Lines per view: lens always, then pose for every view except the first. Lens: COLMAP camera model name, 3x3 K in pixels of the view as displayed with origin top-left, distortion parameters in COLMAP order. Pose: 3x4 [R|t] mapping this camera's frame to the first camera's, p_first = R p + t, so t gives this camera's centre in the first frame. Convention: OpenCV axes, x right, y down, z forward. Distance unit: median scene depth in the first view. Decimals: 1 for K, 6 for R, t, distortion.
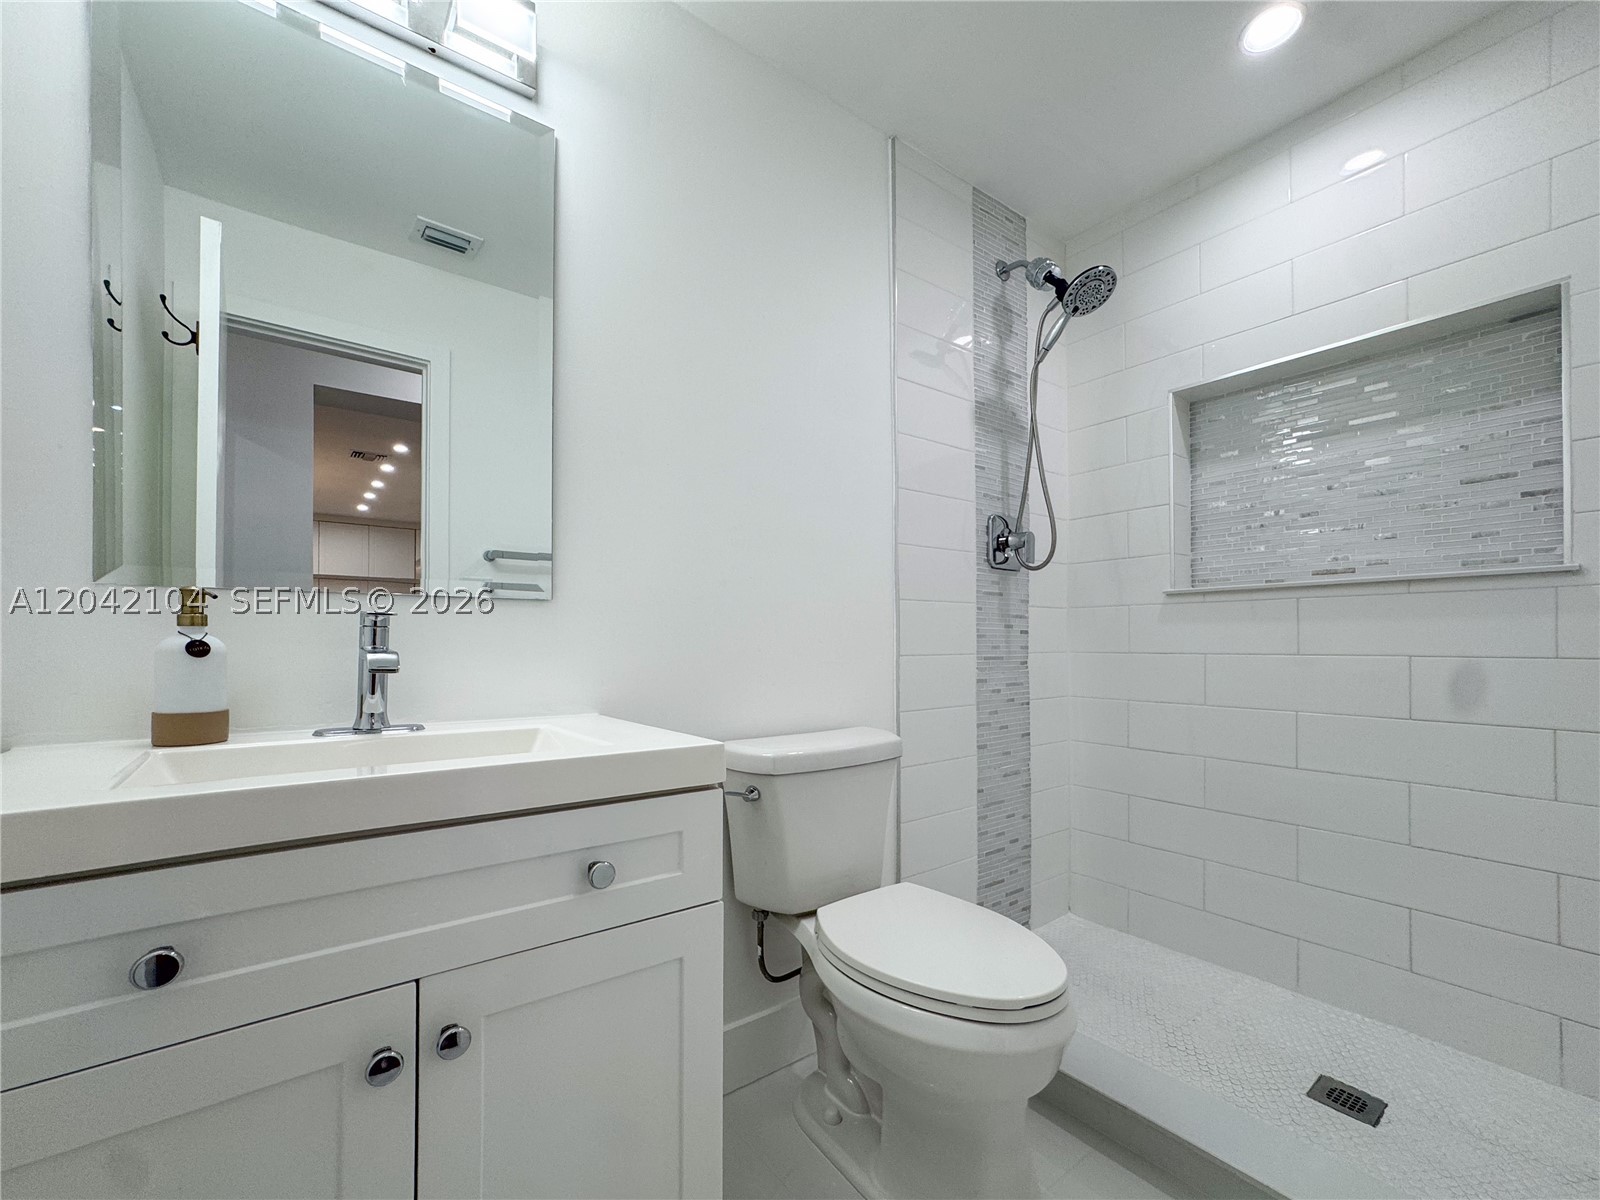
lens RADIAL K [[681.5, 0, 811.0], [0, 681.5, 638.4], [0, 0, 1]] dist [0.000631, 0.001063]
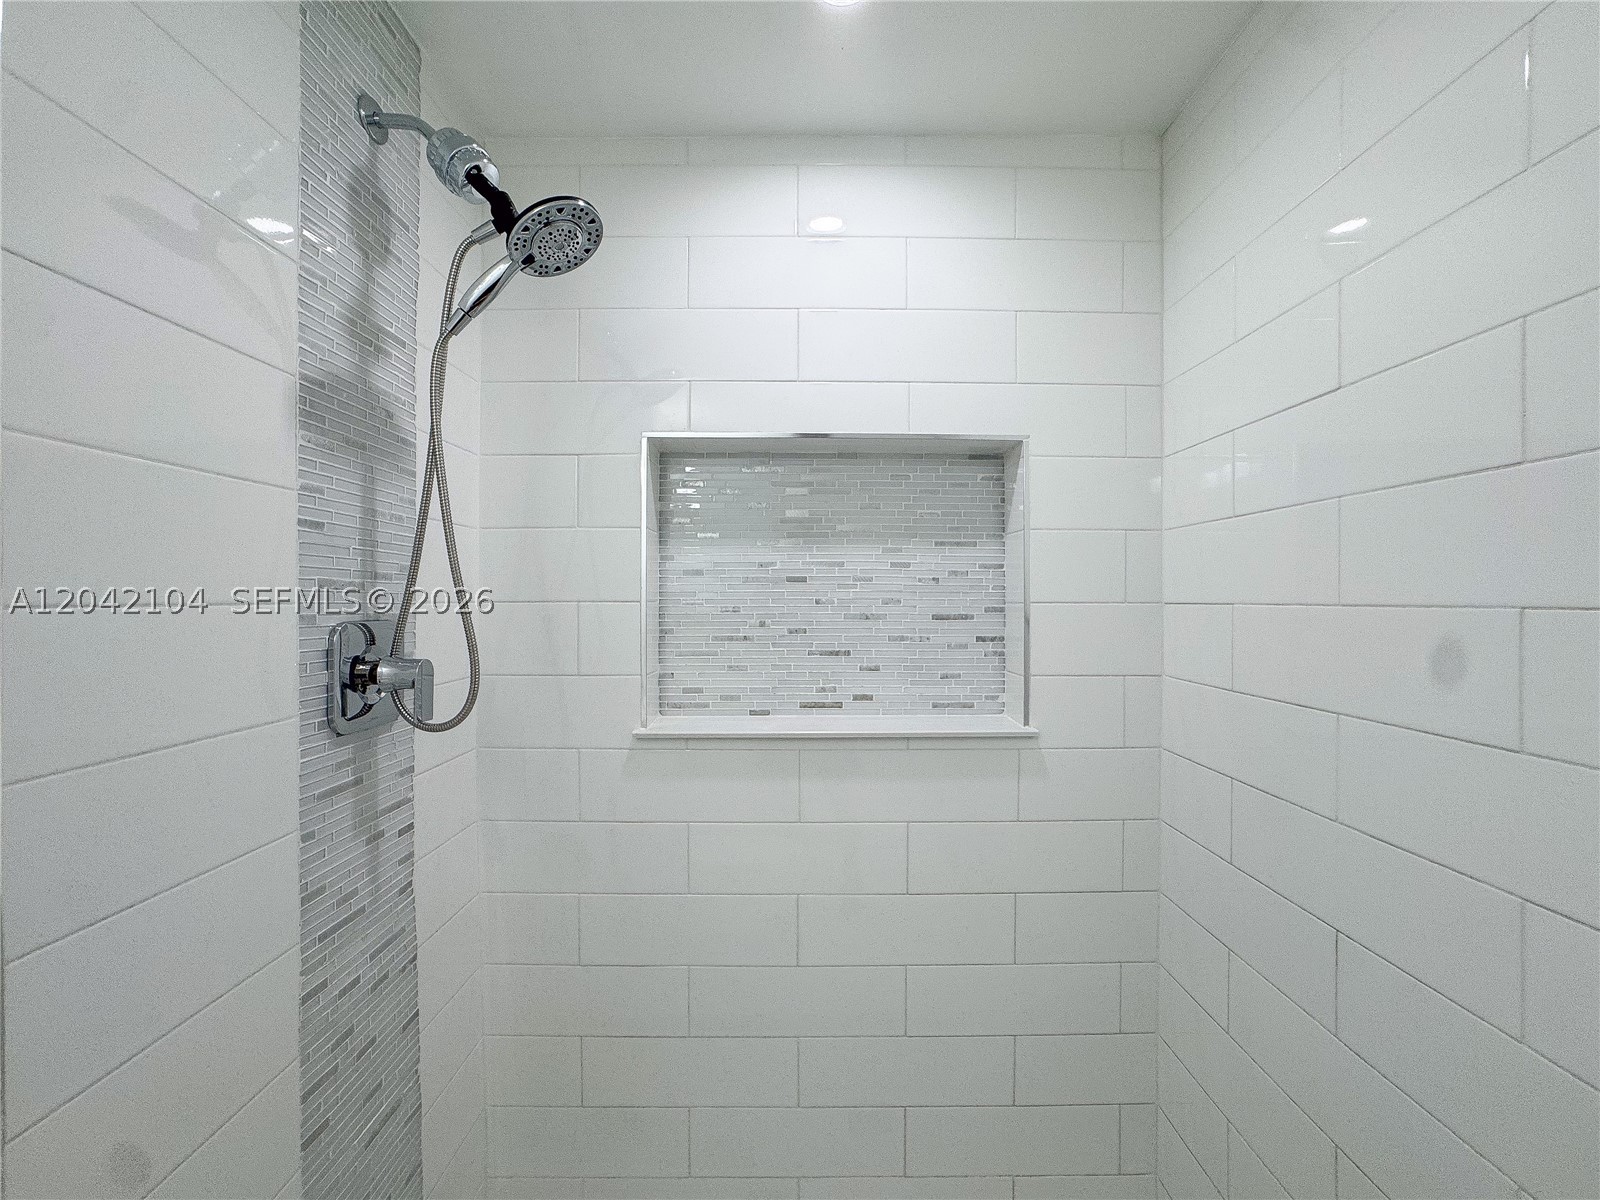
lens RADIAL K [[663.1, 0, 800.0], [0, 663.1, 600.0], [0, 0, 1]] dist [-0.050578, 0.022277]
pose [[0.614686, 0.002086, 0.788770, 0.108423], [-0.016287, 0.999817, 0.010048, -0.209112], [-0.788604, -0.019023, 0.614607, 0.477975]]
